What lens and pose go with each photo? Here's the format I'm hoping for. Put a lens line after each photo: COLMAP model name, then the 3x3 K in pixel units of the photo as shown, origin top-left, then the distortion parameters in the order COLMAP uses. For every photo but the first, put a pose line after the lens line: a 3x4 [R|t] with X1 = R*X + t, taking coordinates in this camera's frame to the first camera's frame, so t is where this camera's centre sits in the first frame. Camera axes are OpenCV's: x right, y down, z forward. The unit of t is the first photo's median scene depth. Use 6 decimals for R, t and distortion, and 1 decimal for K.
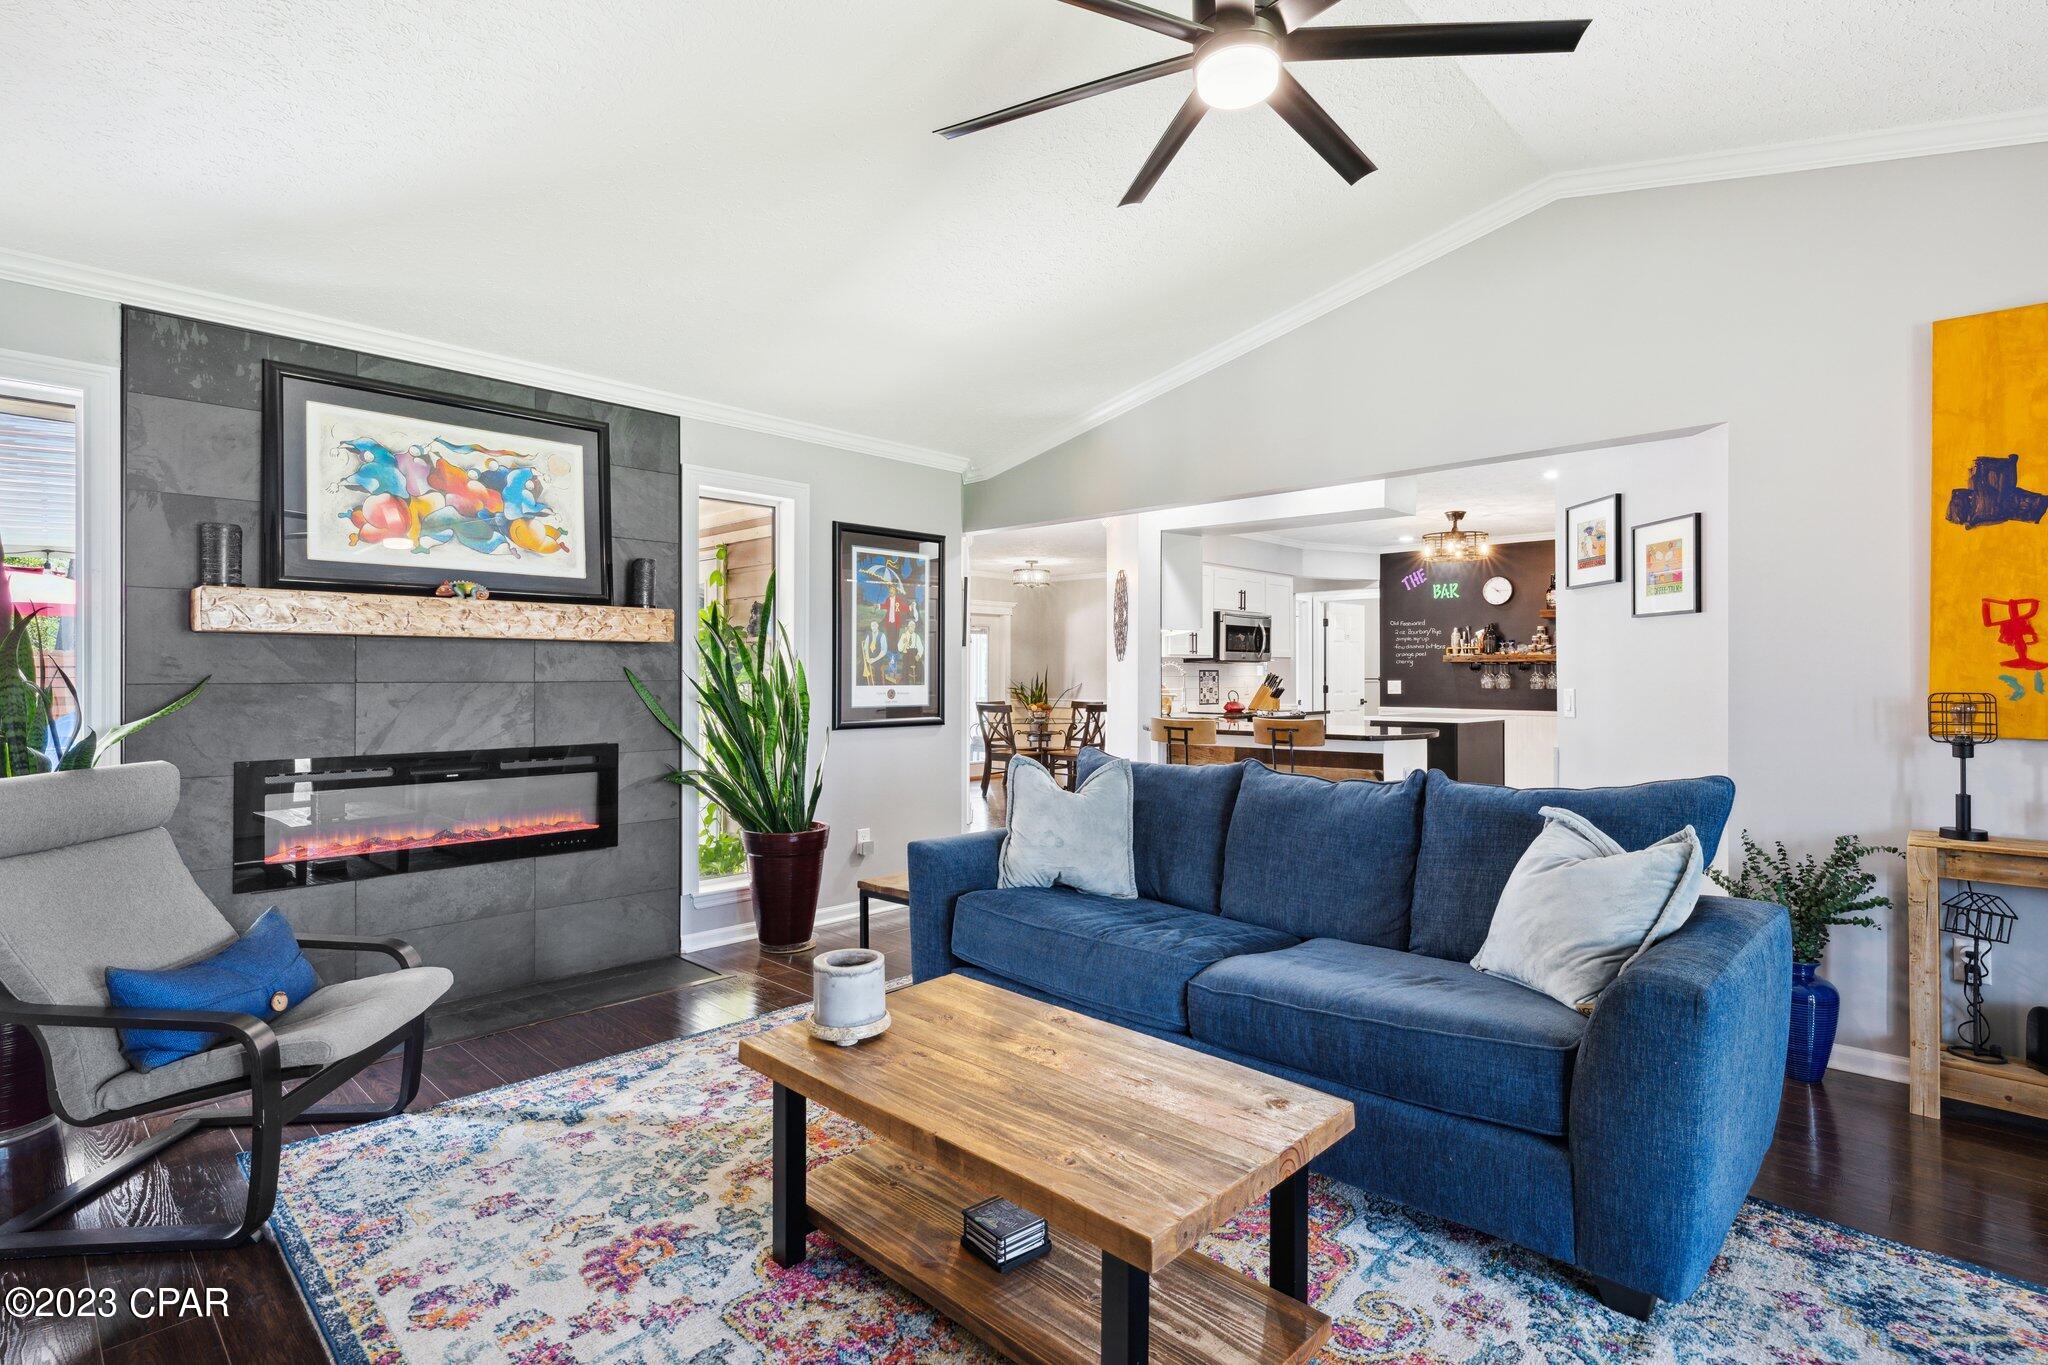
lens RADIAL K [[990.2, 0, 1031.8], [0, 990.2, 658.6], [0, 0, 1]] dist [0.002698, -0.000171]
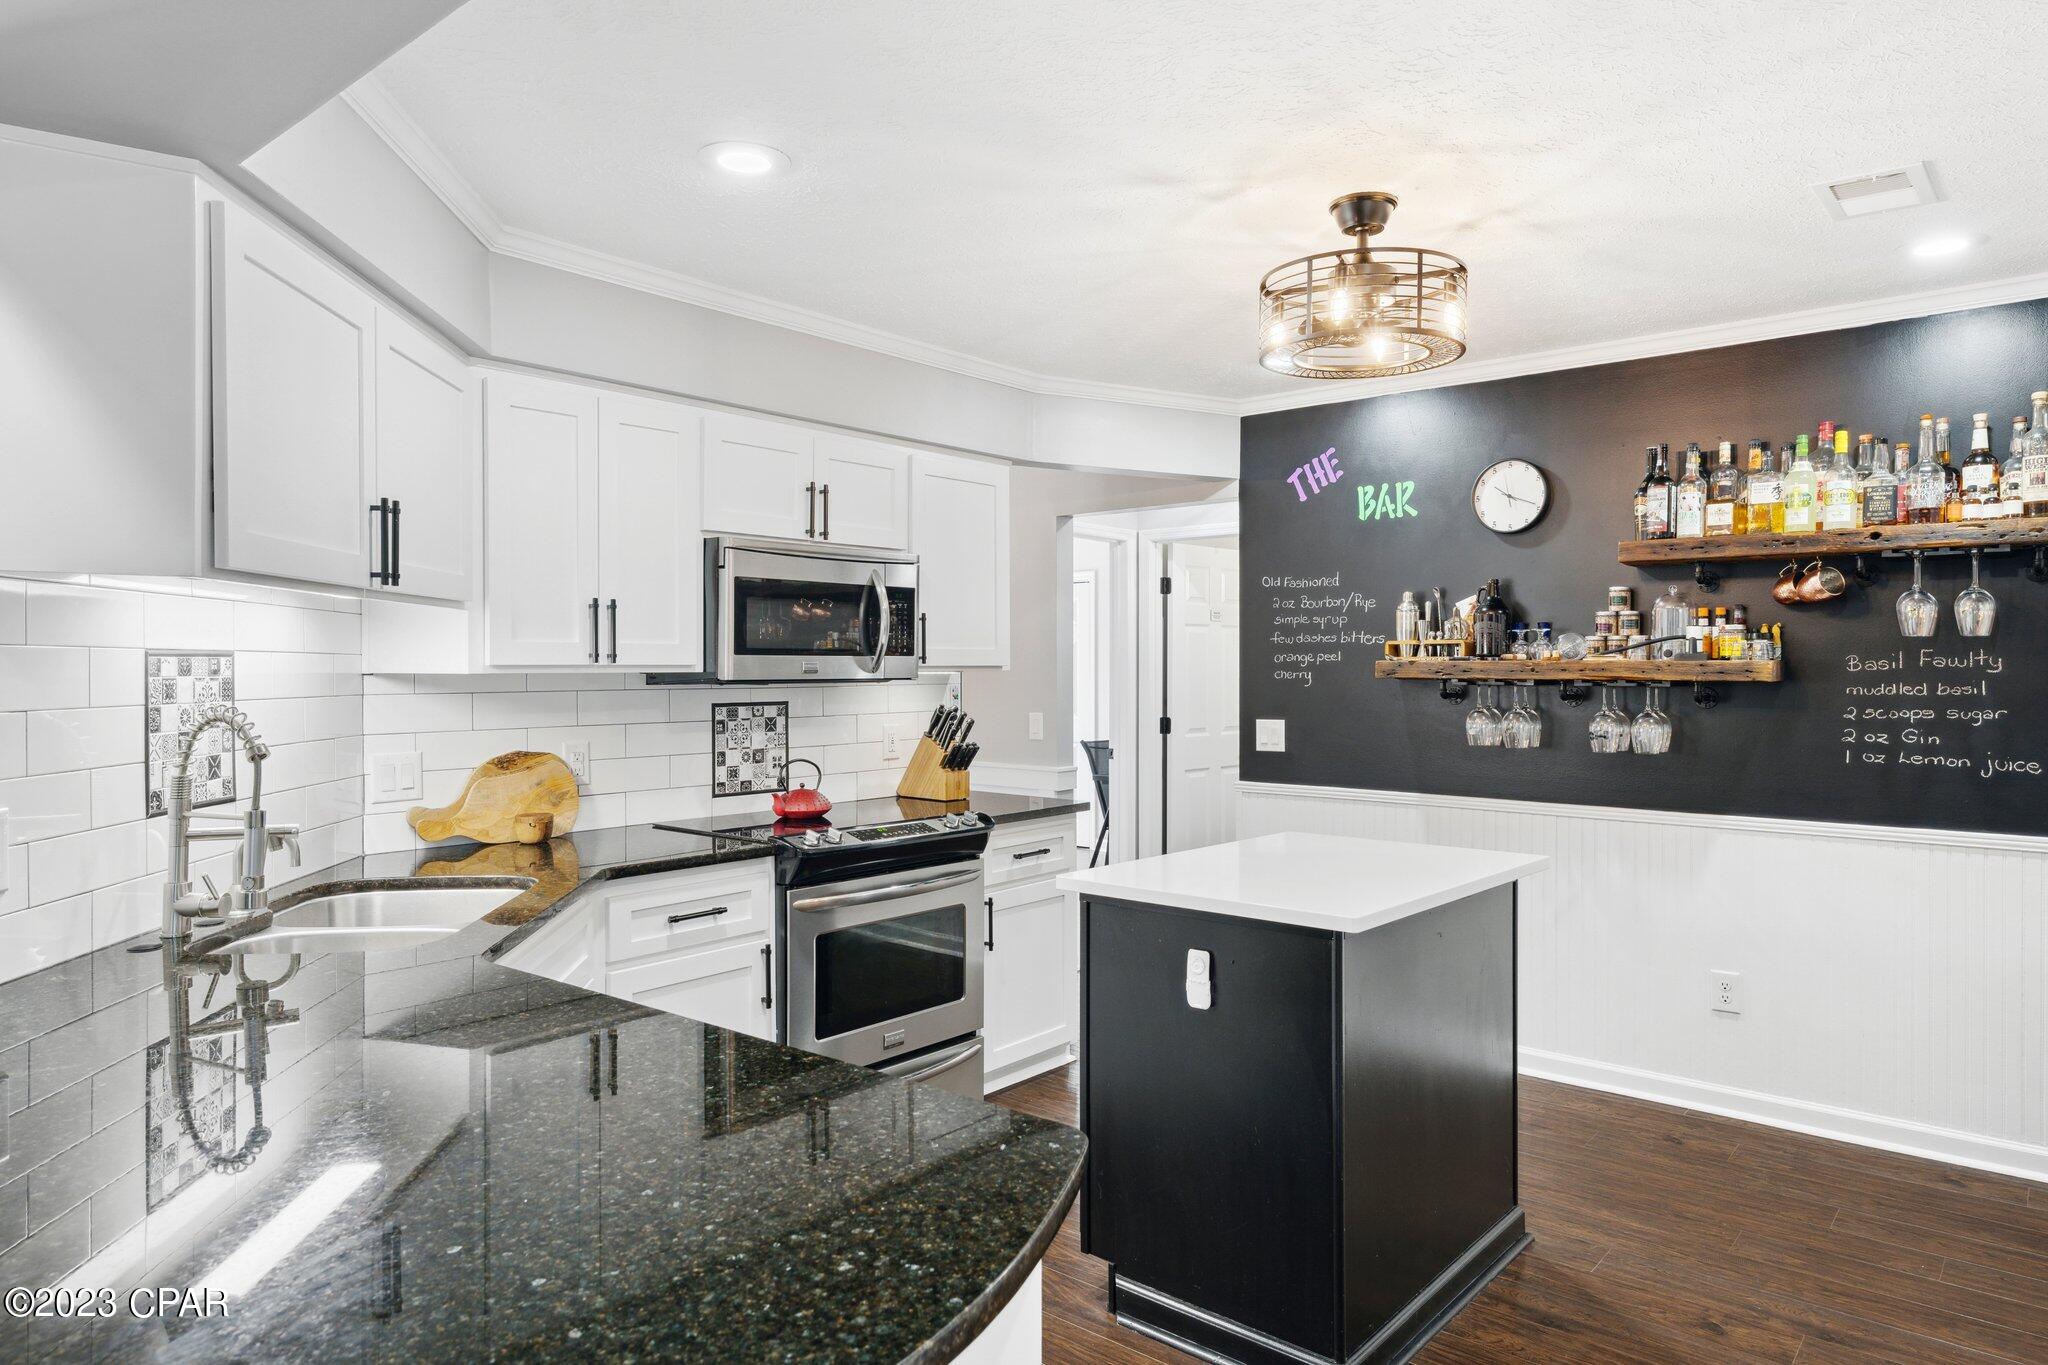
lens RADIAL K [[1246.0, 0, 1027.1], [0, 1246.0, 675.4], [0, 0, 1]] dist [0.002097, 0.001134]
pose [[0.998617, -0.001245, 0.052568, 0.265757], [0.000016, 0.999726, 0.023390, -0.009773], [-0.052583, -0.023357, 0.998343, 0.541710]]
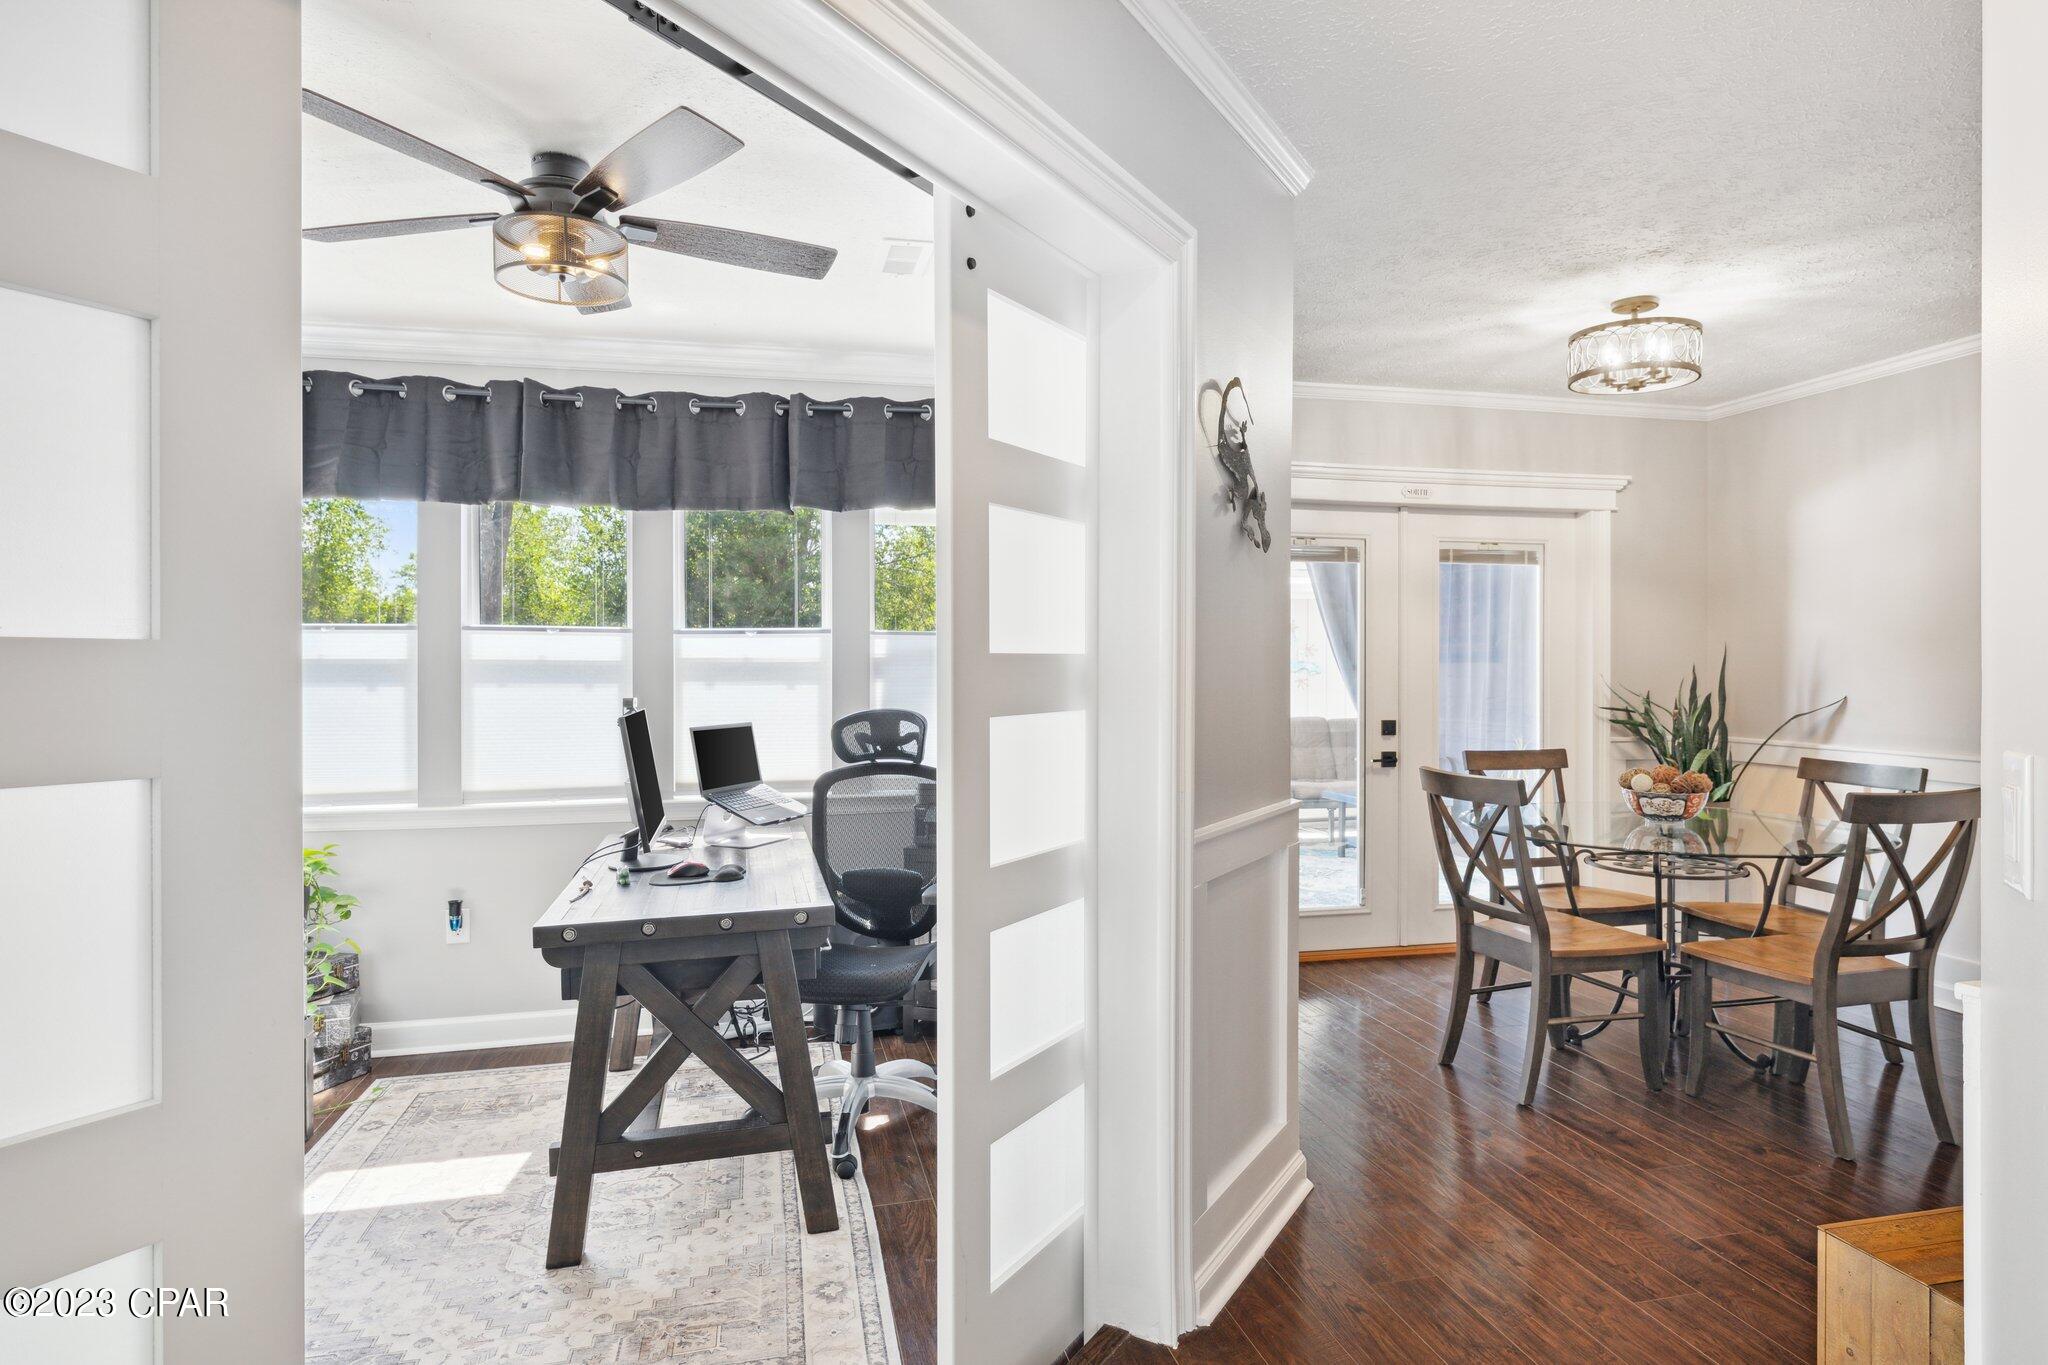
lens RADIAL K [[1165.5, 0, 1031.1], [0, 1165.5, 674.2], [0, 0, 1]] dist [-0.018263, -0.000666]
pose [[0.836046, 0.001119, -0.548658, 0.050514], [0.010384, 0.999787, 0.017861, 0.010551], [0.548561, -0.020630, 0.835856, 0.757077]]
